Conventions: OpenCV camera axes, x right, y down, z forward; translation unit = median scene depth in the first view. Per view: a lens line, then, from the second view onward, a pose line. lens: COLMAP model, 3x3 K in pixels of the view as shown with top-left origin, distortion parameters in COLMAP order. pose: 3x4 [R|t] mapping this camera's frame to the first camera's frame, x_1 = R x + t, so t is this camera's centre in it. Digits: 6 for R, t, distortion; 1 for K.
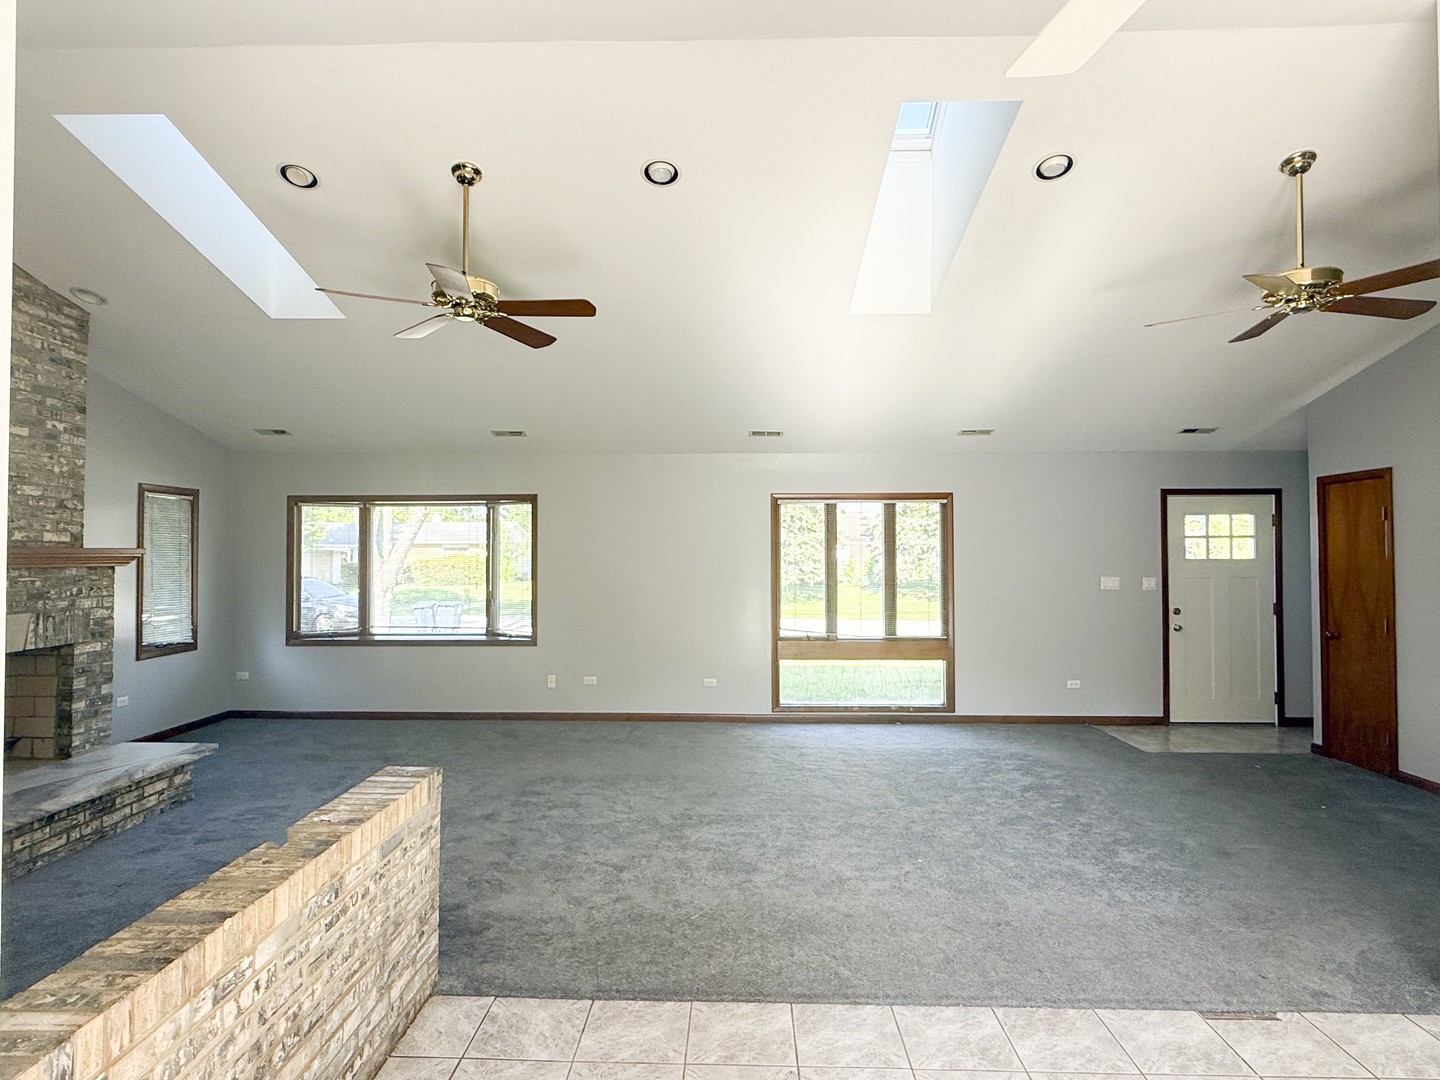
lens RADIAL K [[802.7, 0, 719.5], [0, 802.7, 542.6], [0, 0, 1]] dist [-0.003317, 0.002284]
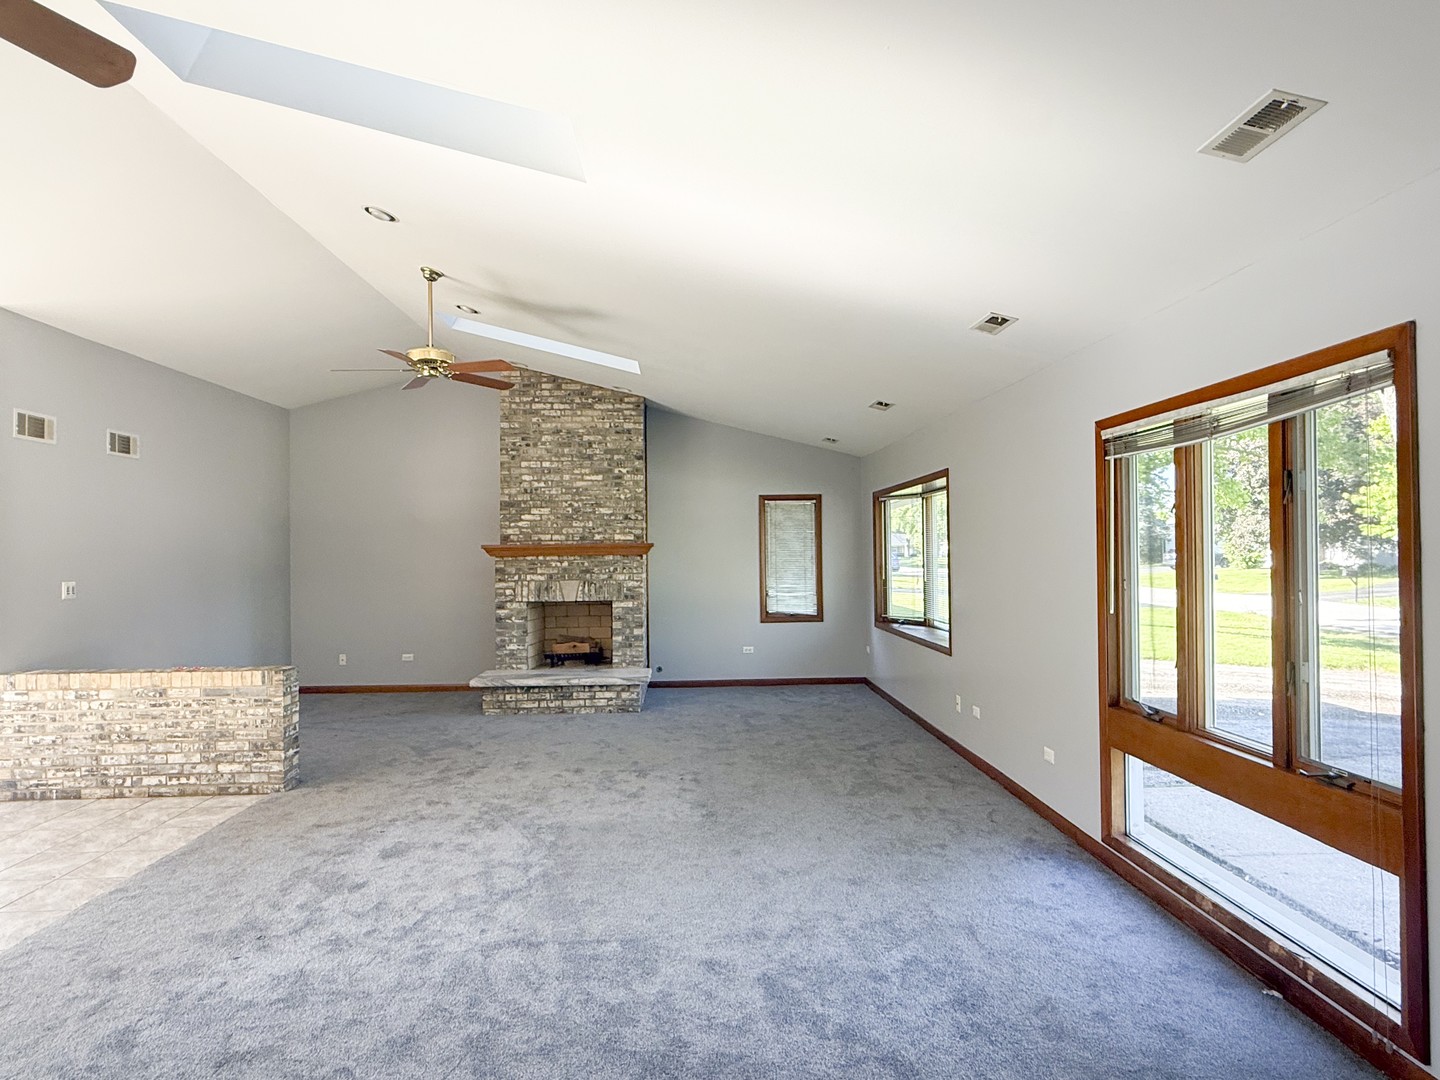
lens RADIAL K [[802.7, 0, 718.1], [0, 802.7, 544.4], [0, 0, 1]] dist [-0.003317, 0.002284]
pose [[0.069507, -0.007536, -0.997553, 0.849054], [0.022676, 0.999725, -0.005973, 0.022807], [0.997324, -0.022205, 0.069658, 1.066941]]
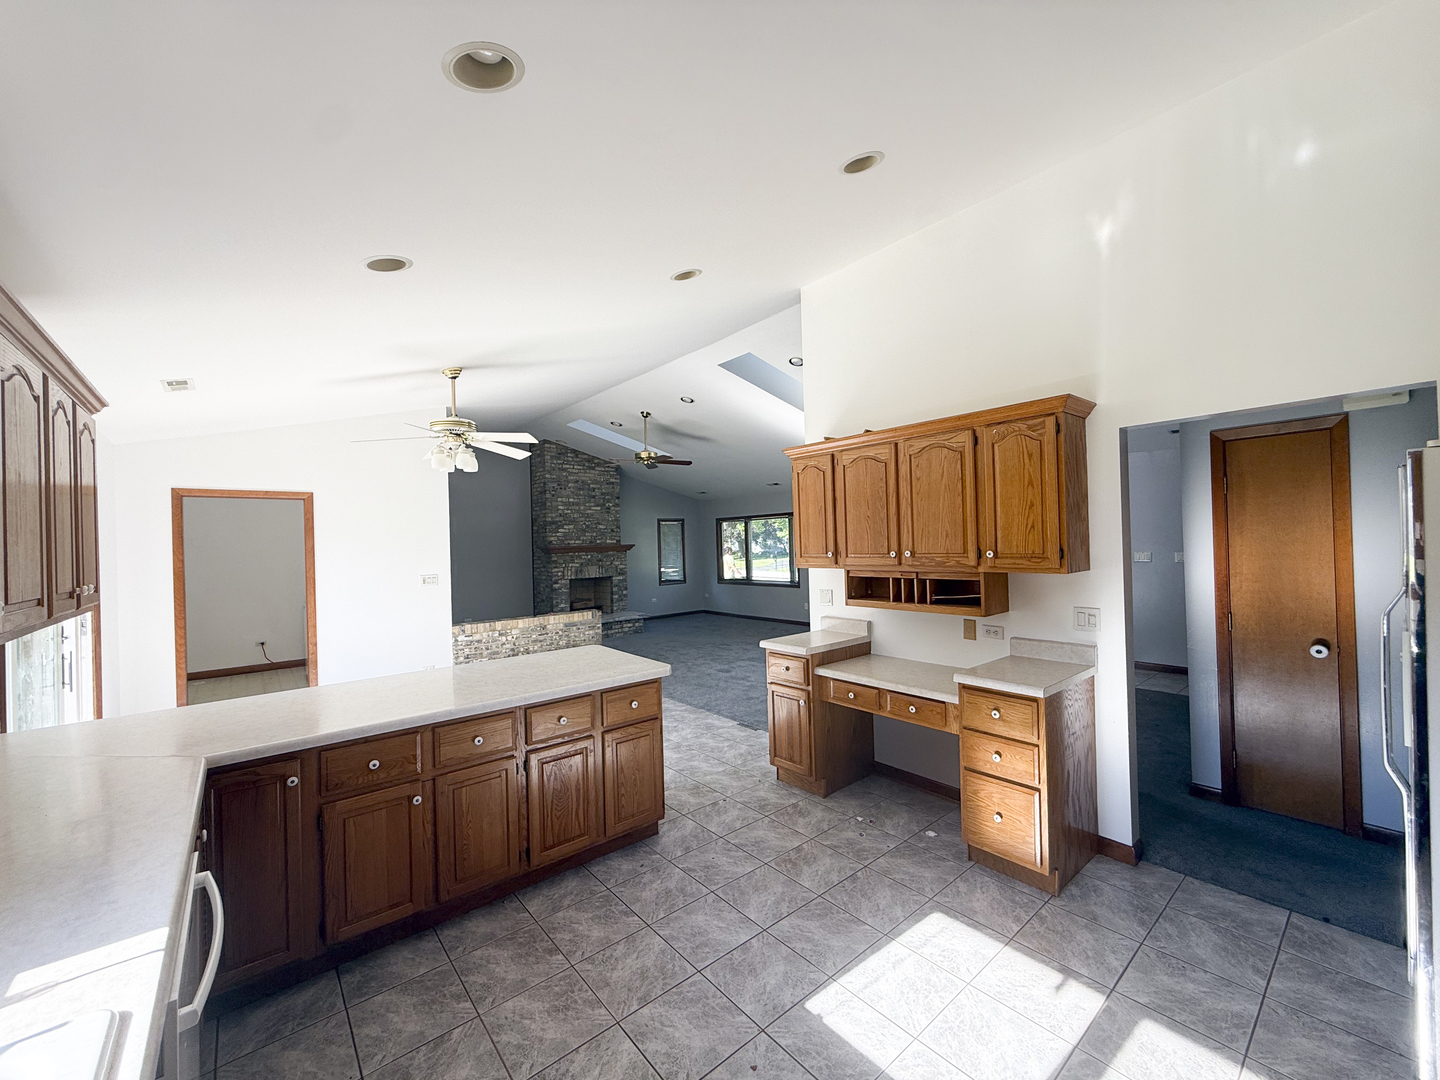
lens RADIAL K [[576.2, 0, 718.2], [0, 576.2, 540.9], [0, 0, 1]] dist [0.000015, 0.000001]
pose [[0.662086, -0.020067, -0.749159, 1.068115], [0.037539, 0.999275, 0.006409, -0.006974], [0.748487, -0.032366, 0.662359, -0.143076]]
